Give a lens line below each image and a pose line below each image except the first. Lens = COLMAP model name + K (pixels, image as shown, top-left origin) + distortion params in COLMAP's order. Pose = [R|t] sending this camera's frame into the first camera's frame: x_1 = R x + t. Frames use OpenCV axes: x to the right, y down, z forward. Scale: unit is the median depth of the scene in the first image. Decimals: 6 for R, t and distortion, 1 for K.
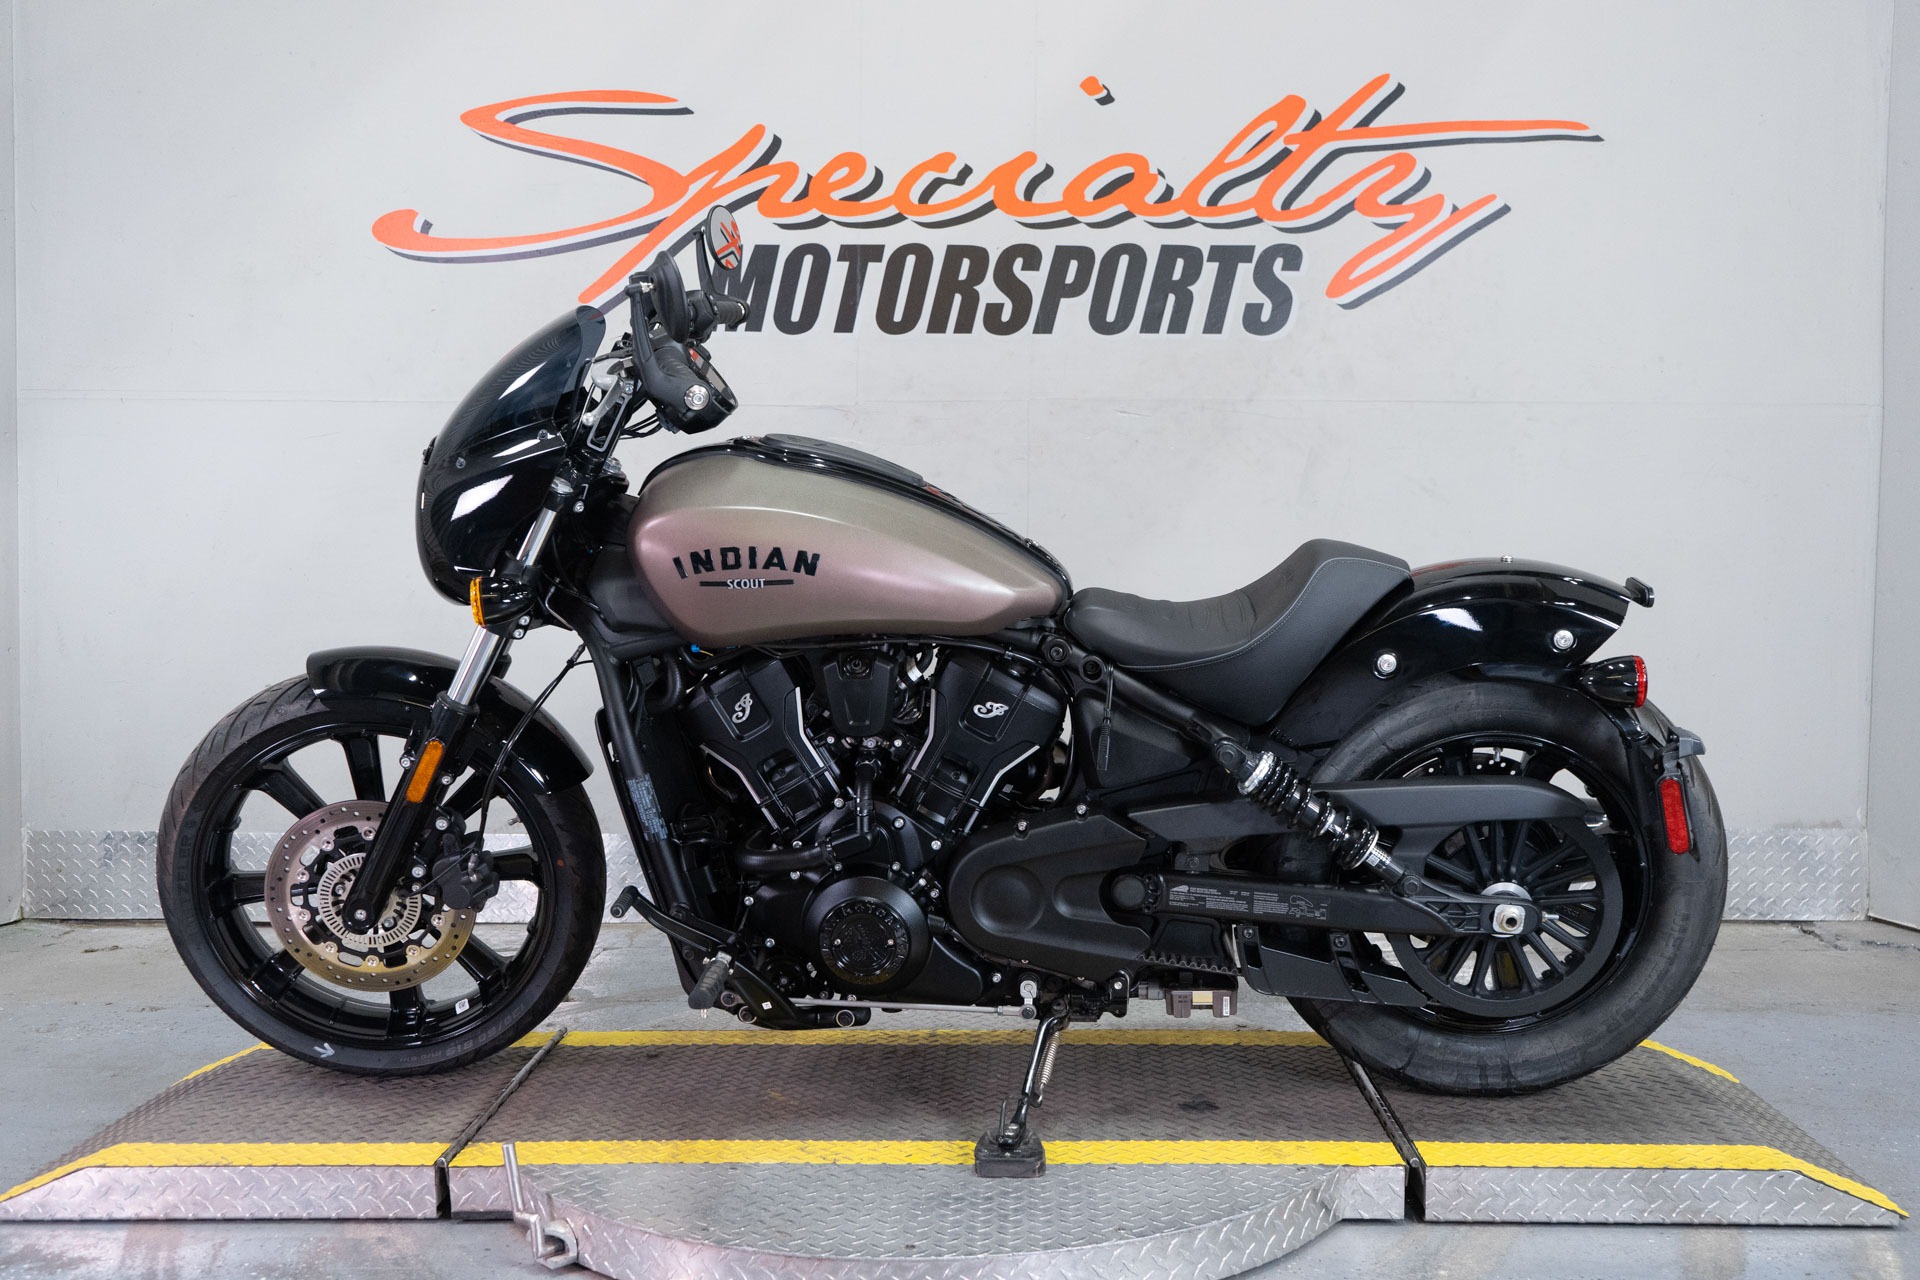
lens RADIAL K [[1823.1, 0, 960.0], [0, 1823.1, 640.0], [0, 0, 1]] dist [0.003359, 0.003782]
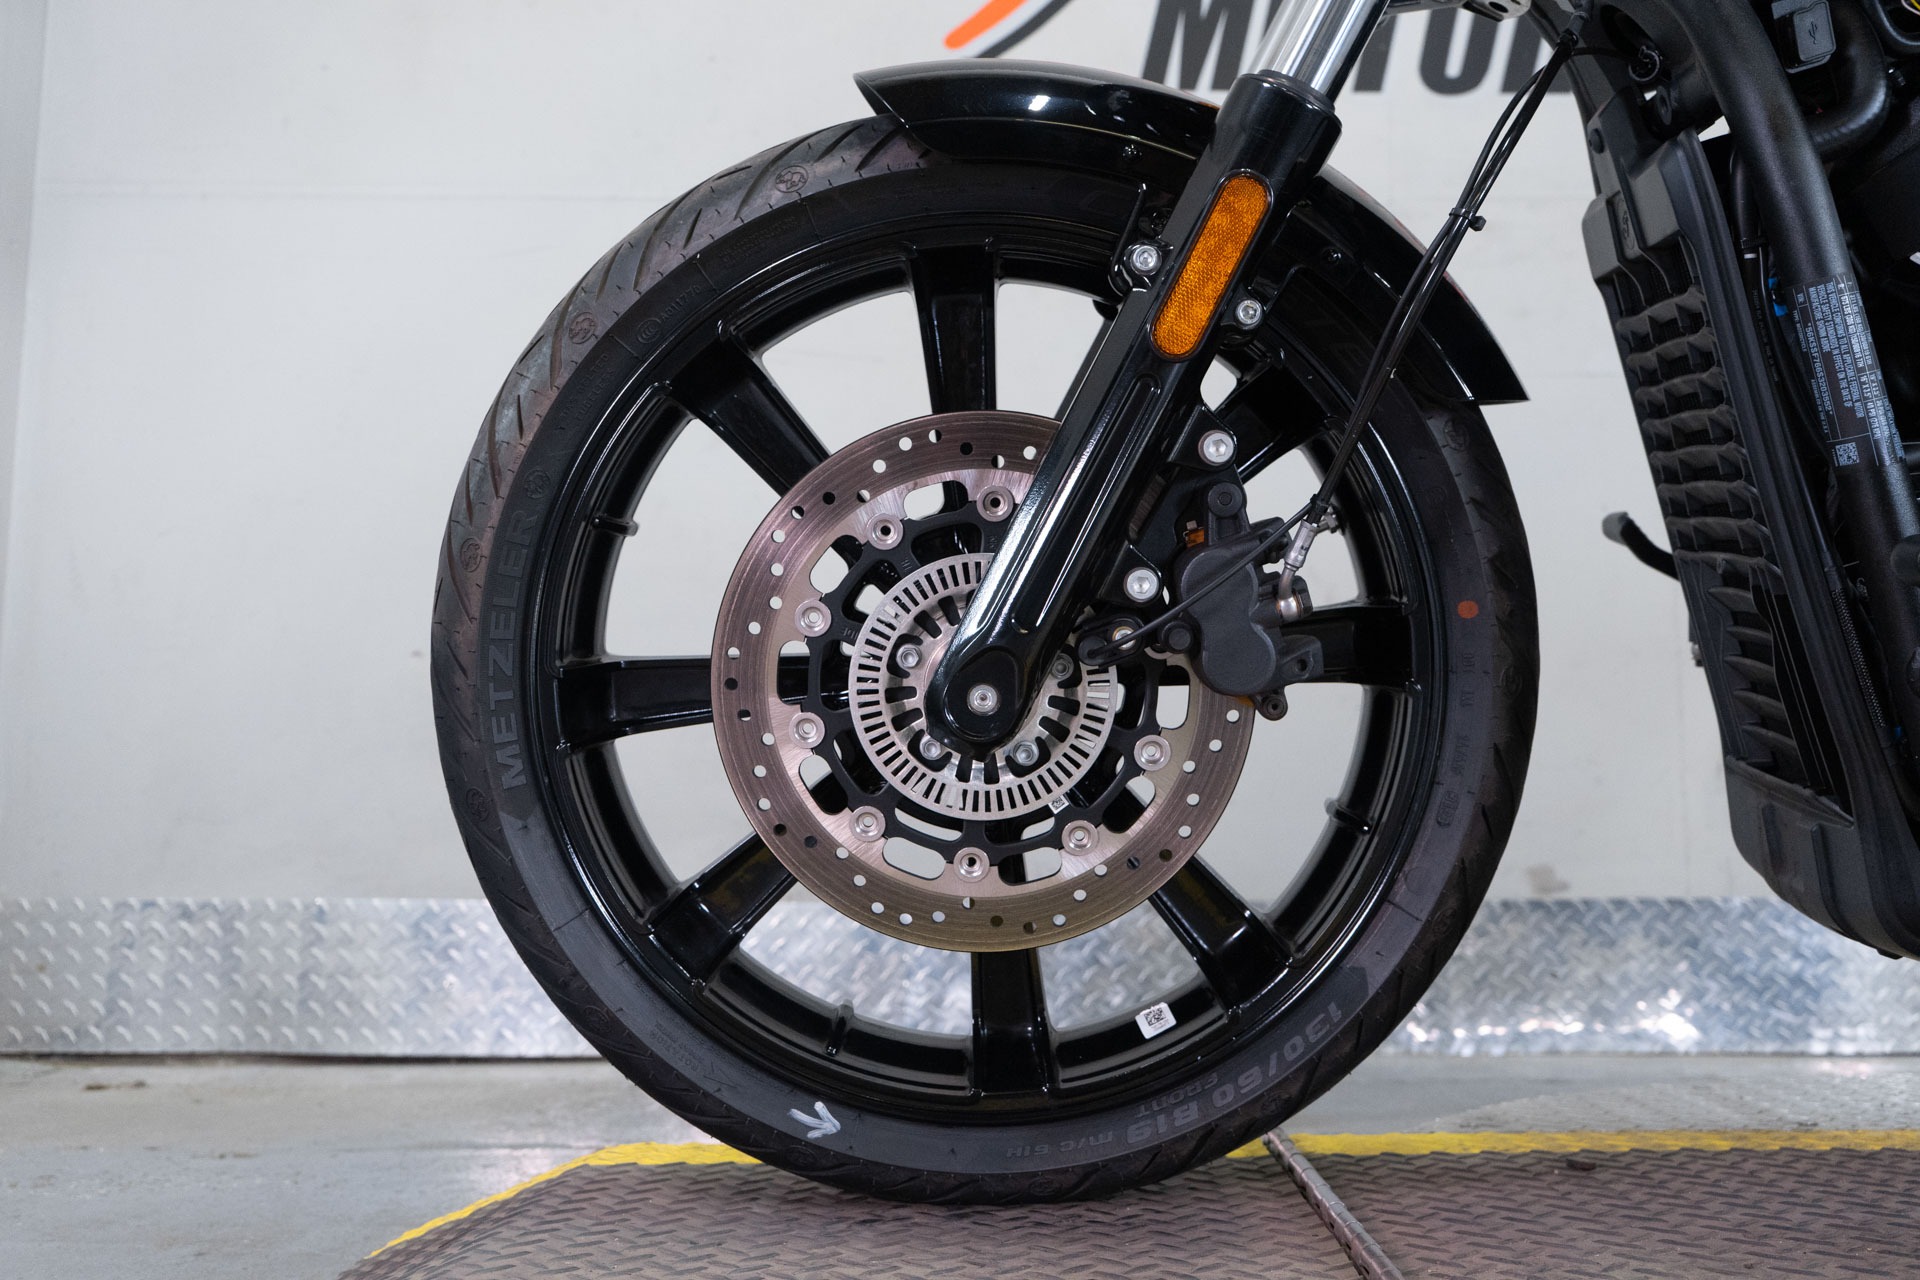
lens RADIAL K [[1900.4, 0, 960.0], [0, 1900.4, 640.0], [0, 0, 1]] dist [0.000879, 0.005717]
pose [[0.999912, 0.003271, 0.012819, -0.213717], [-0.001177, 0.987106, -0.160064, 0.123819], [-0.013177, 0.160034, 0.987023, 0.389010]]
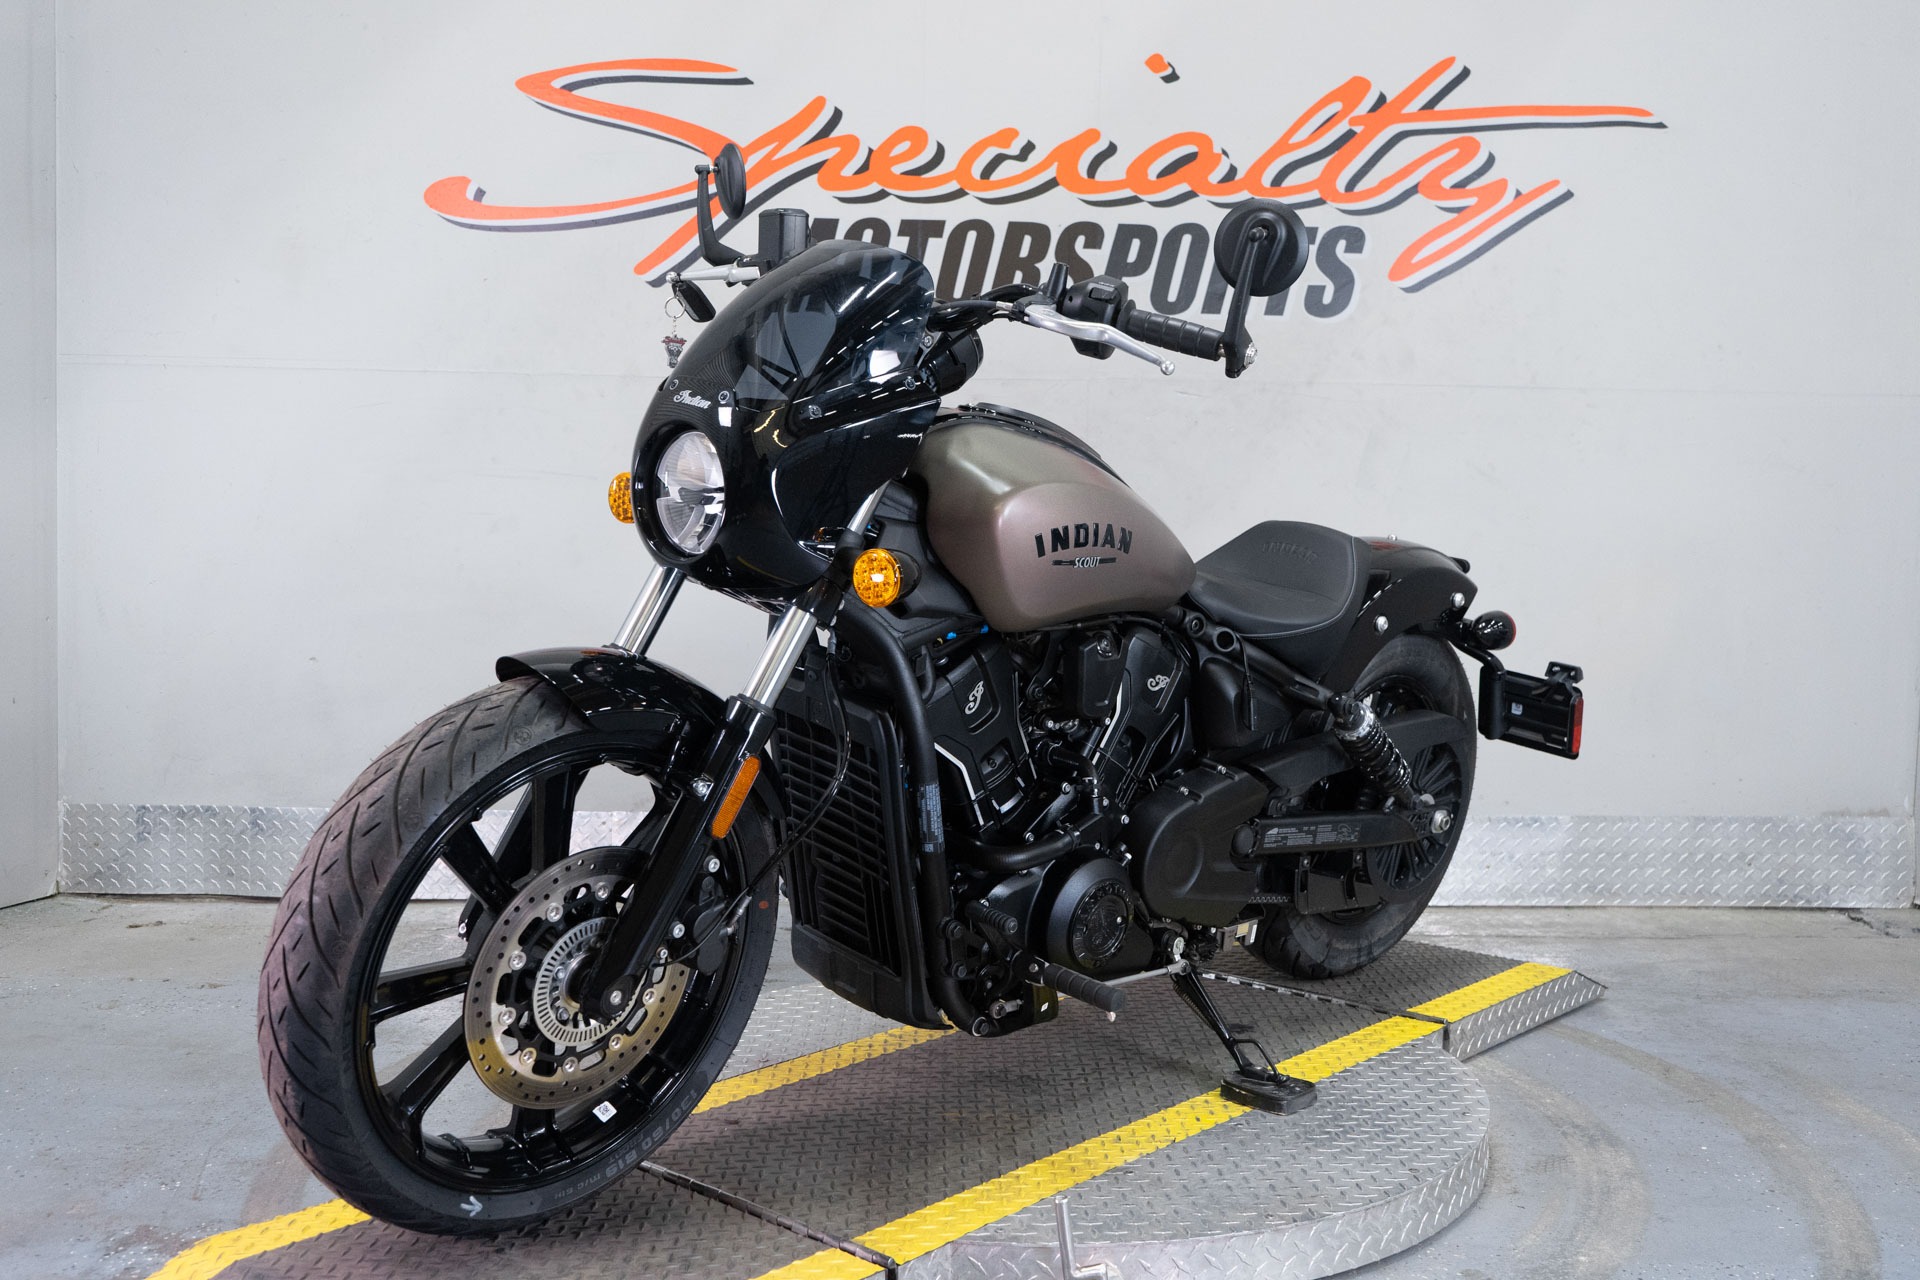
lens RADIAL K [[1823.1, 0, 960.0], [0, 1823.1, 640.0], [0, 0, 1]] dist [0.003359, 0.003782]
pose [[0.999638, 0.010752, 0.024678, -0.055651], [-0.011026, 0.999879, 0.010995, 0.000274], [-0.024557, -0.011263, 0.999635, 0.006874]]
